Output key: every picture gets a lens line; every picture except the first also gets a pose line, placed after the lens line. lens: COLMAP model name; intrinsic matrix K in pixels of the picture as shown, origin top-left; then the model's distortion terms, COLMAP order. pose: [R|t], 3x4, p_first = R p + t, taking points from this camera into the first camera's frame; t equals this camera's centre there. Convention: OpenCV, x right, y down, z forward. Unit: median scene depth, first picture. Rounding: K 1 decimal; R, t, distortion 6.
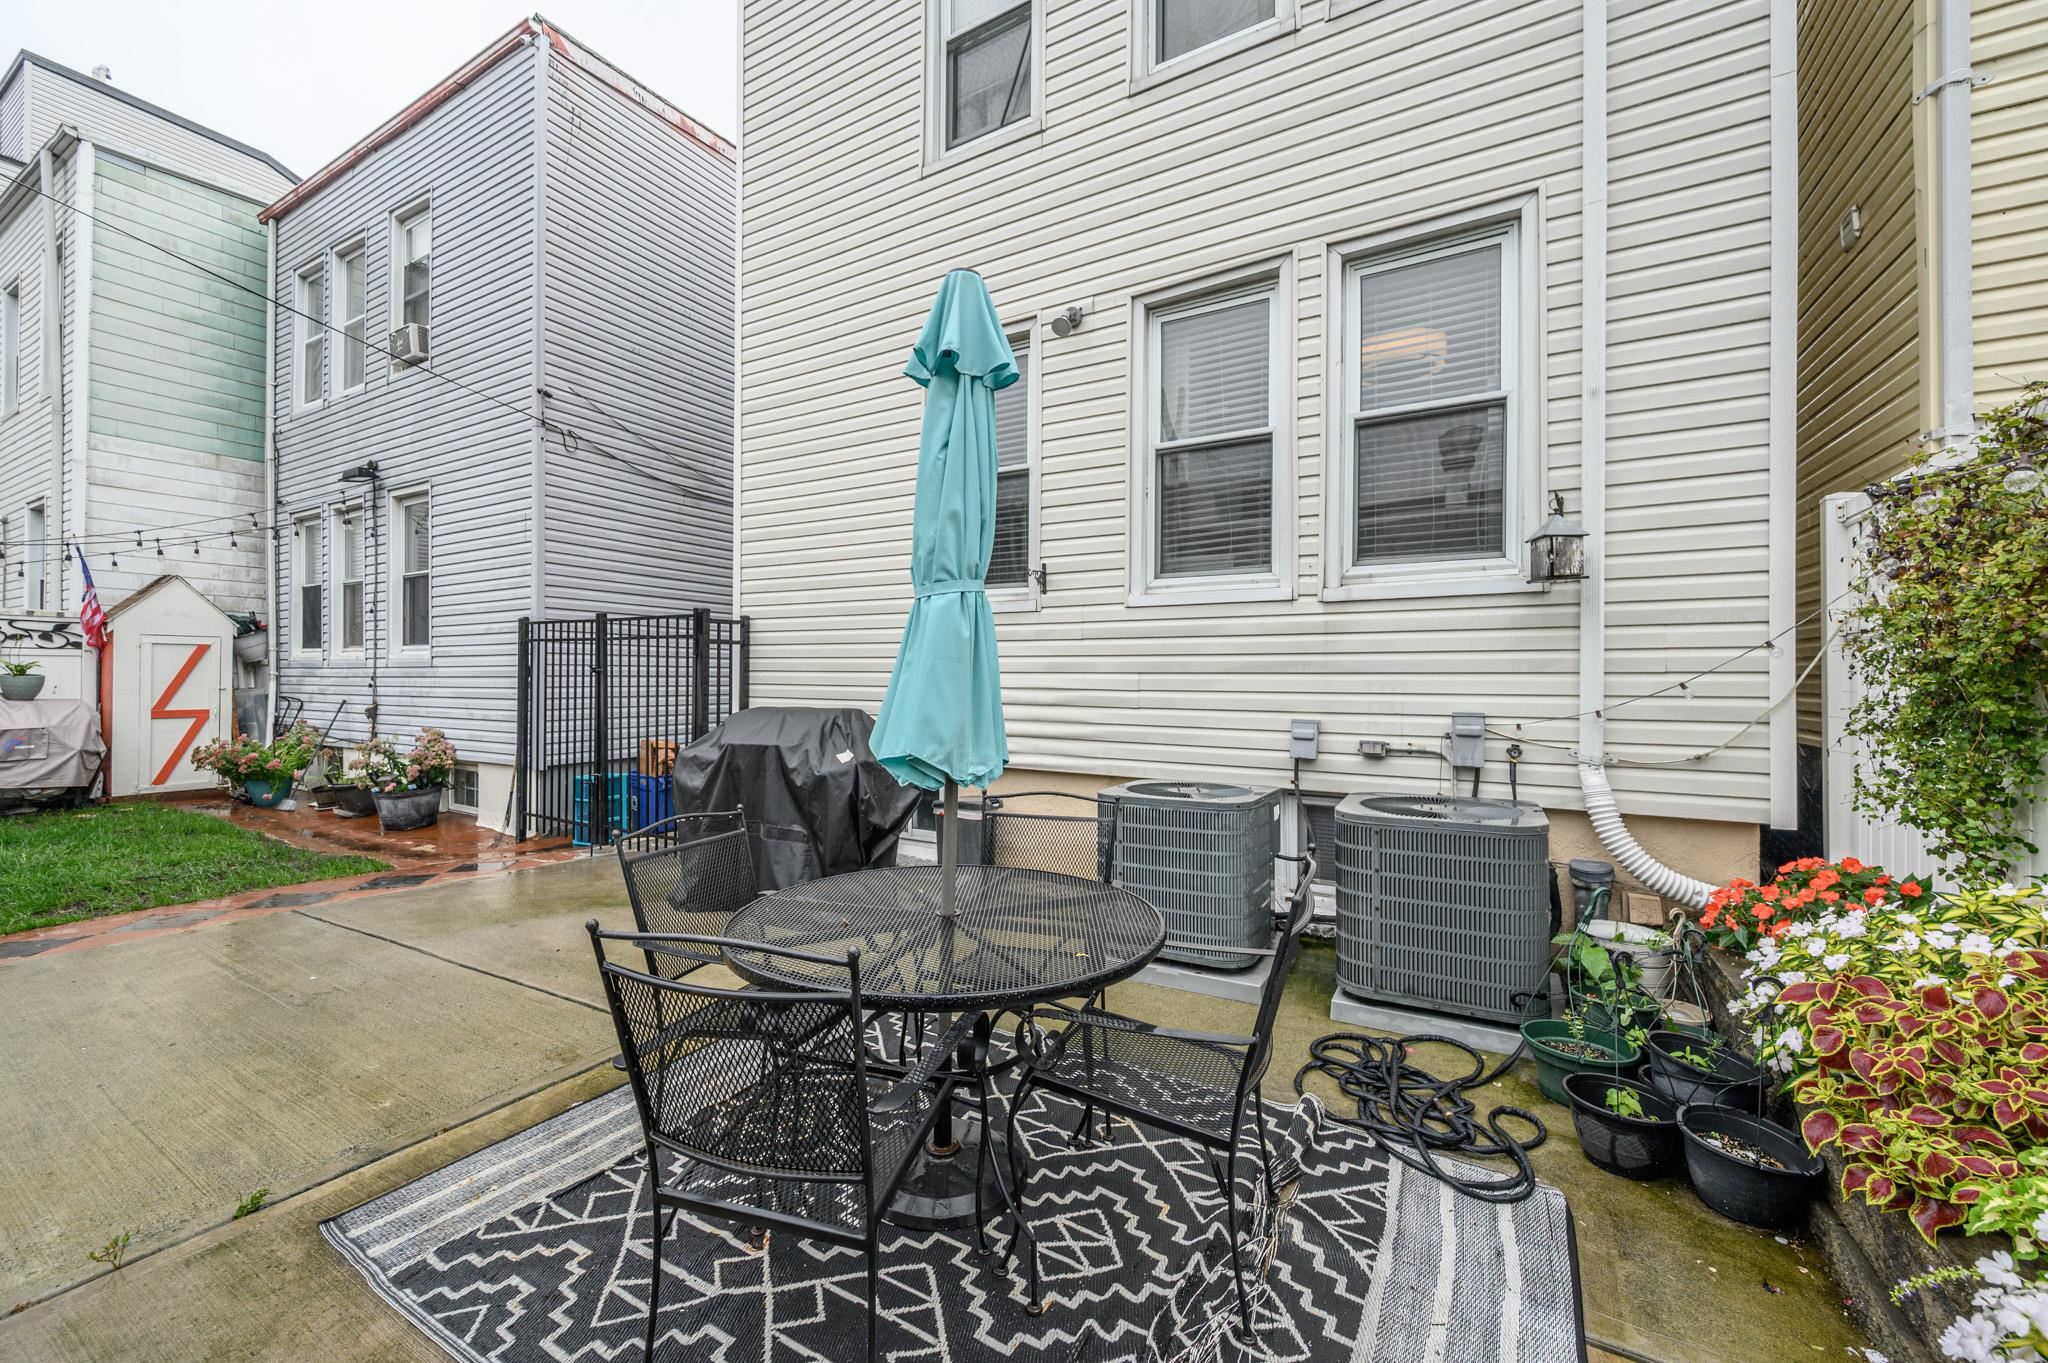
lens RADIAL K [[807.7, 0, 1014.5], [0, 807.7, 666.8], [0, 0, 1]] dist [-0.003113, -0.000231]
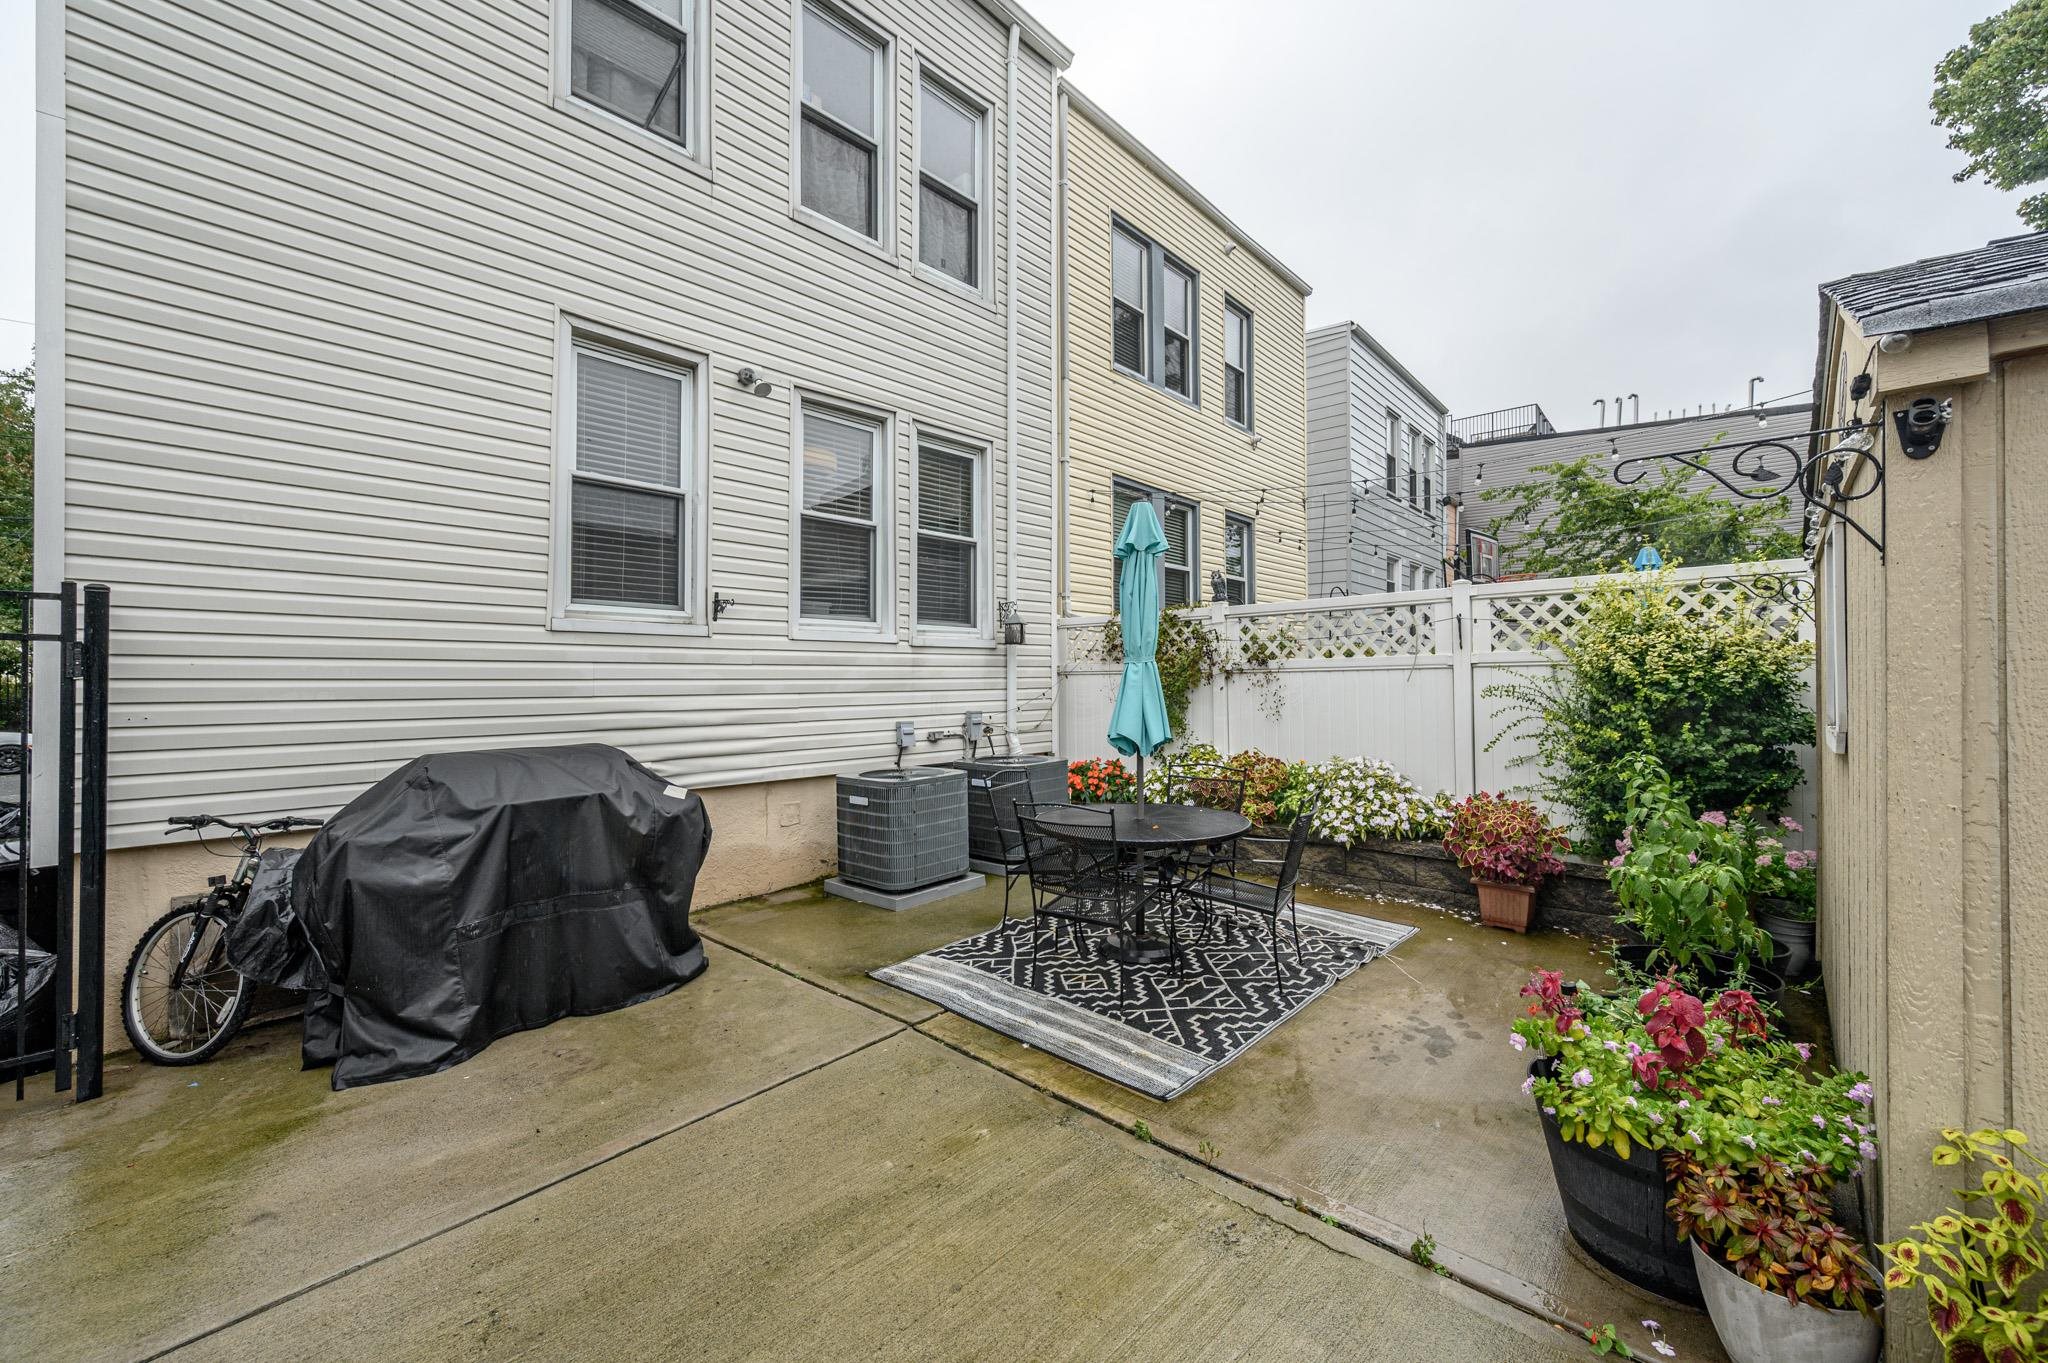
lens RADIAL K [[808.4, 0, 1023.8], [0, 808.4, 677.2], [0, 0, 1]] dist [0.000407, 0.000085]
pose [[0.208378, -0.005911, 0.978030, -1.618762], [-0.005784, 0.999957, 0.007276, -0.047050], [-0.978031, -0.007173, 0.208335, 0.665990]]
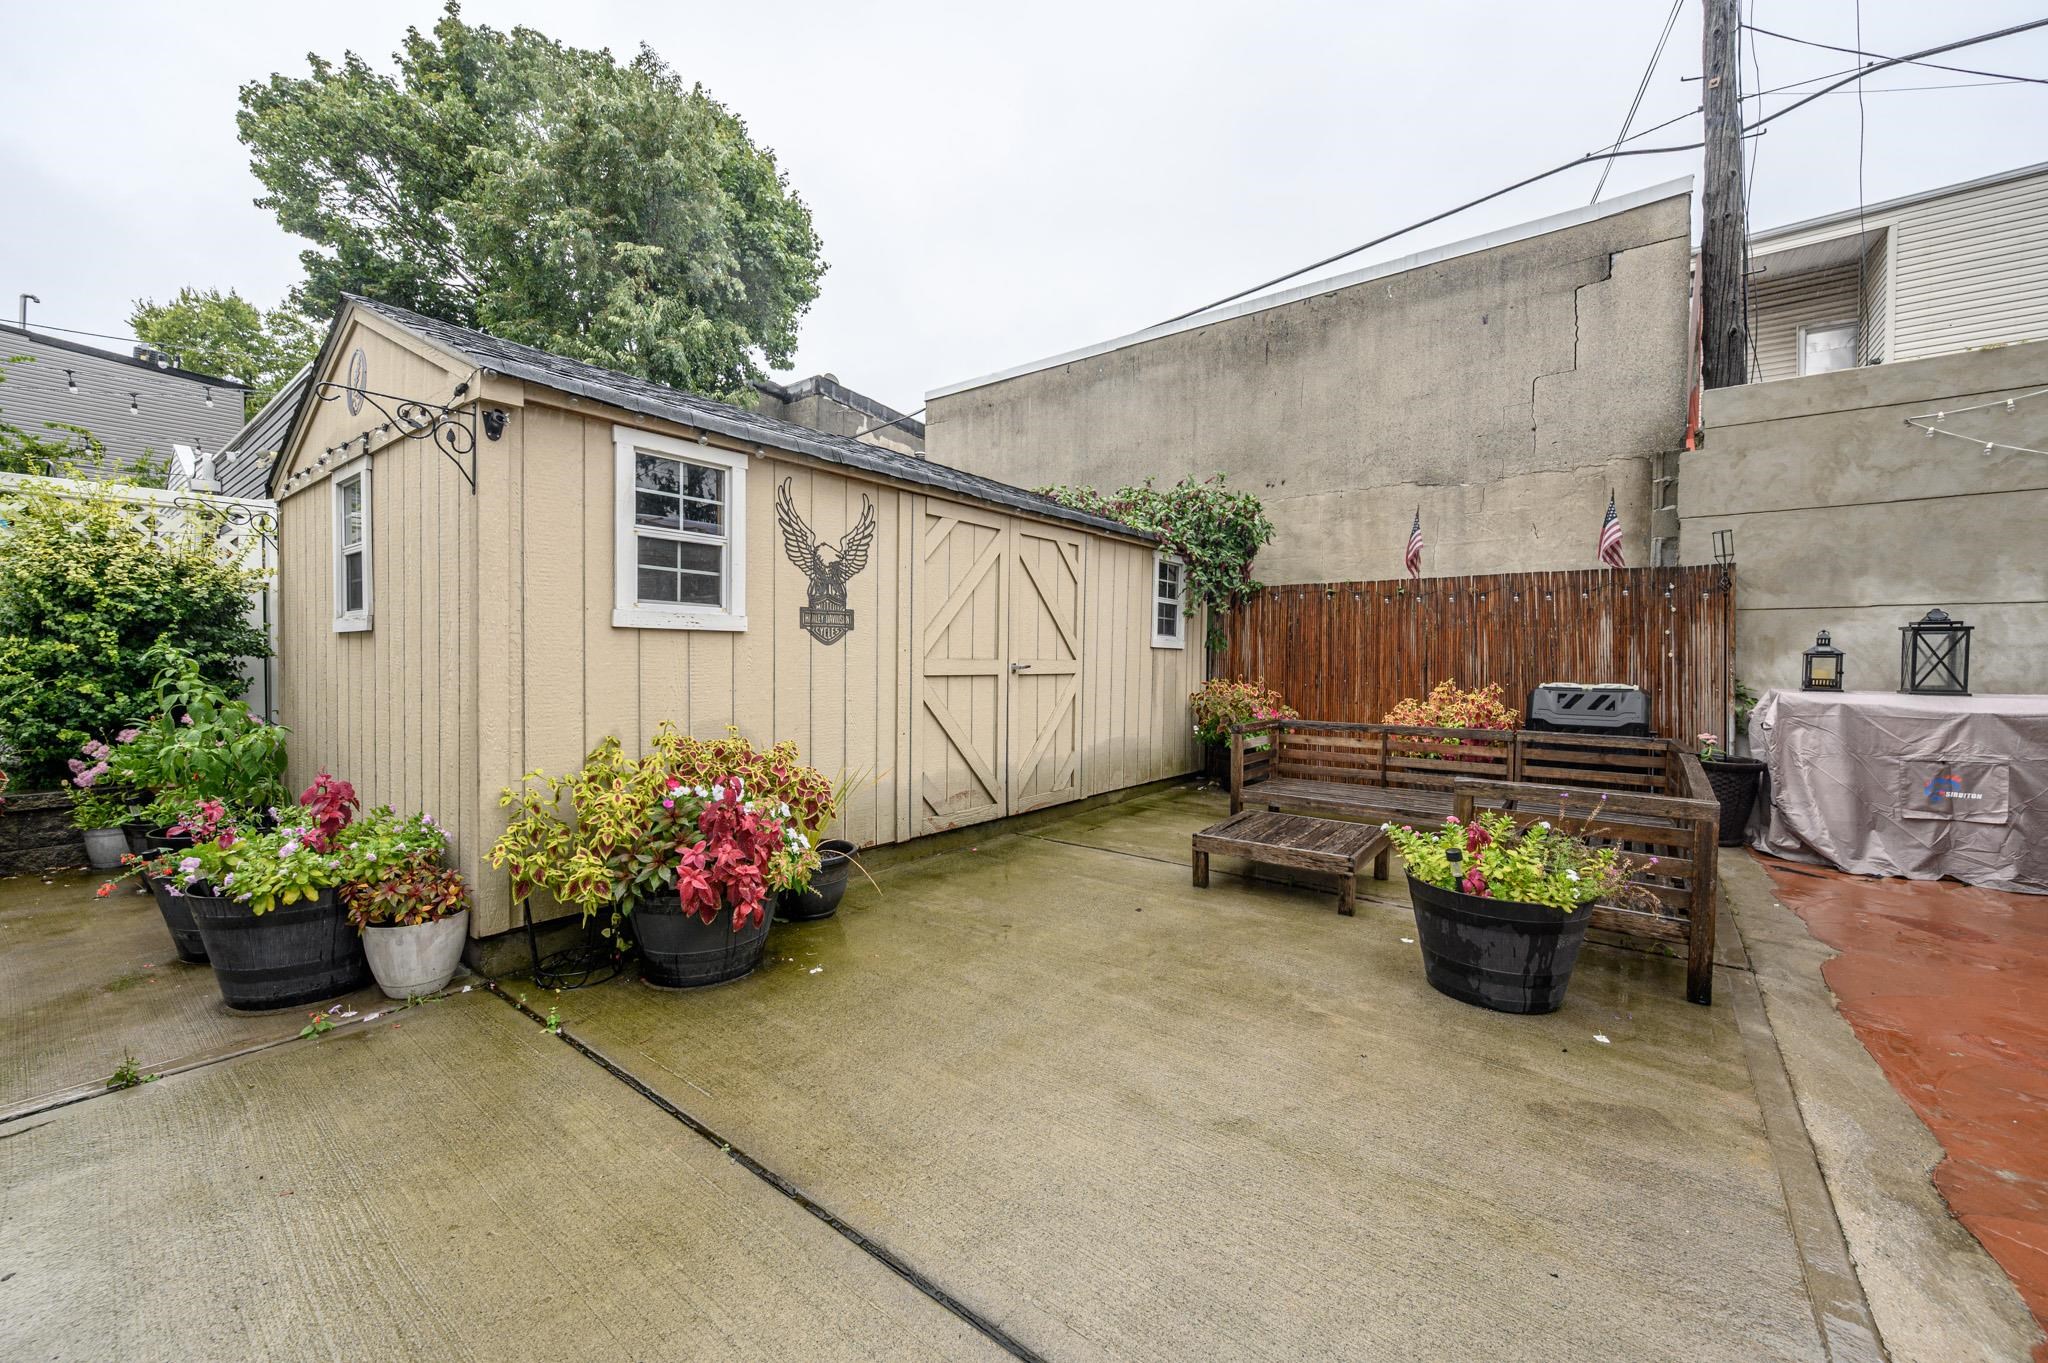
lens RADIAL K [[798.0, 0, 1027.2], [0, 798.0, 686.6], [0, 0, 1]] dist [-0.000062, -0.000158]
pose [[-0.992079, -0.019780, 0.124052, -1.759856], [-0.016999, 0.999581, 0.023432, 0.075991], [-0.124463, 0.021137, -0.991999, 1.091678]]
